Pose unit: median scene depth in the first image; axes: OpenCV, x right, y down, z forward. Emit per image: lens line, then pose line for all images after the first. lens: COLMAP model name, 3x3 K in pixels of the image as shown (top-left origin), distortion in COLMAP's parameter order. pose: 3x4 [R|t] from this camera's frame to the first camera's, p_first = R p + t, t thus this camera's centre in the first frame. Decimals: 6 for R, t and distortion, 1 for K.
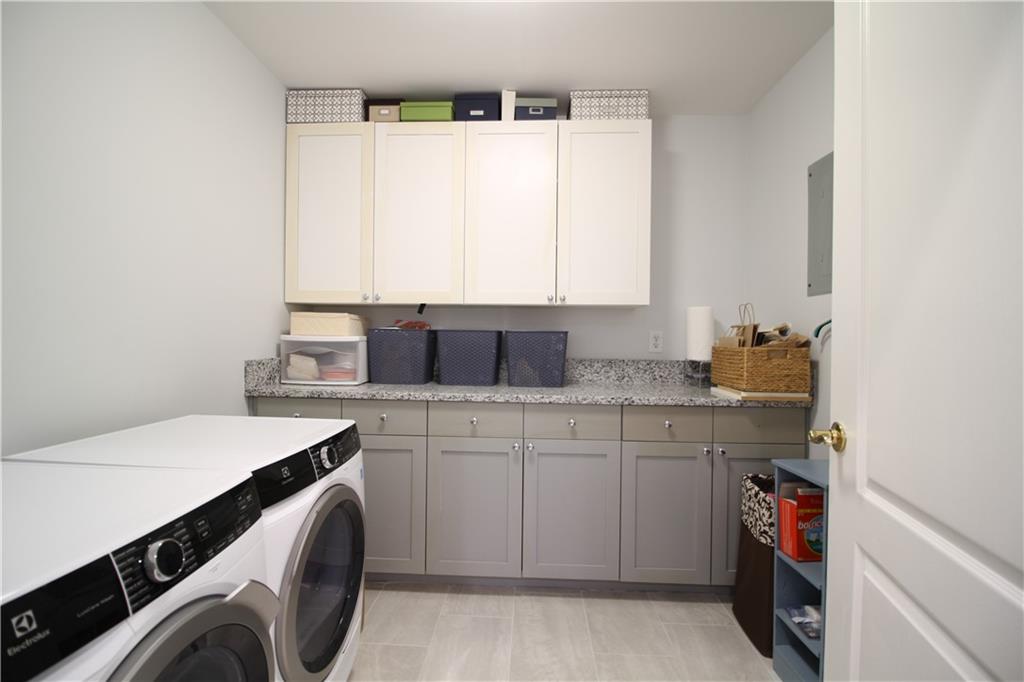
lens RADIAL K [[472.7, 0, 507.2], [0, 472.7, 339.5], [0, 0, 1]] dist [0.000932, -0.013450]
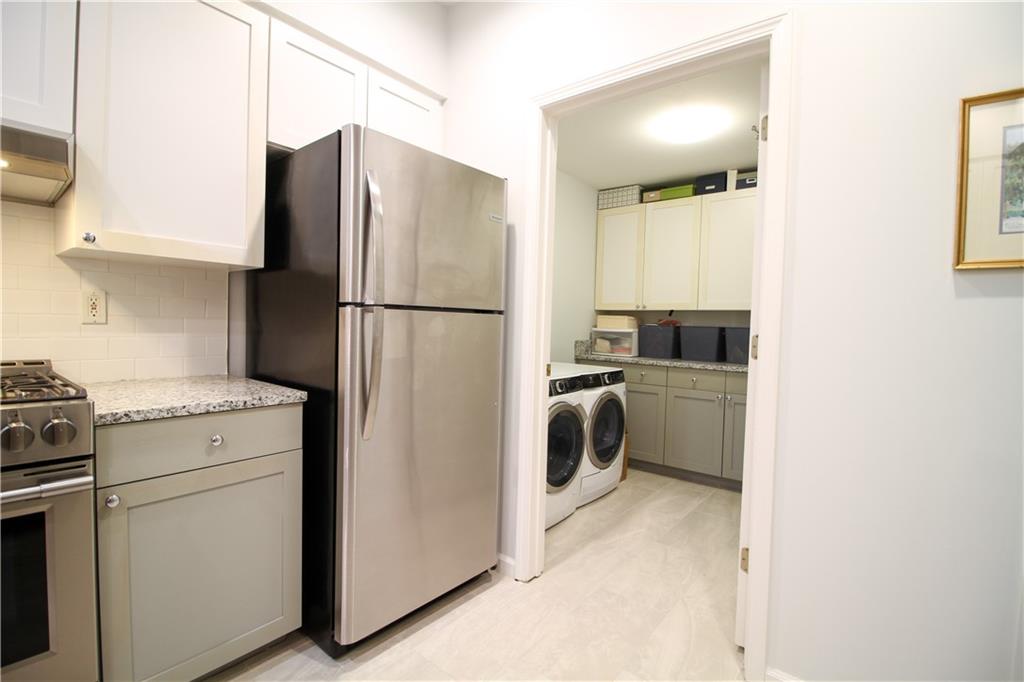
lens RADIAL K [[472.7, 0, 507.2], [0, 472.7, 339.5], [0, 0, 1]] dist [0.000932, -0.013450]
pose [[0.807333, 0.029535, -0.589357, 0.339487], [-0.022339, 0.999560, 0.019491, 0.007754], [0.589673, -0.002570, 0.807638, -0.681102]]
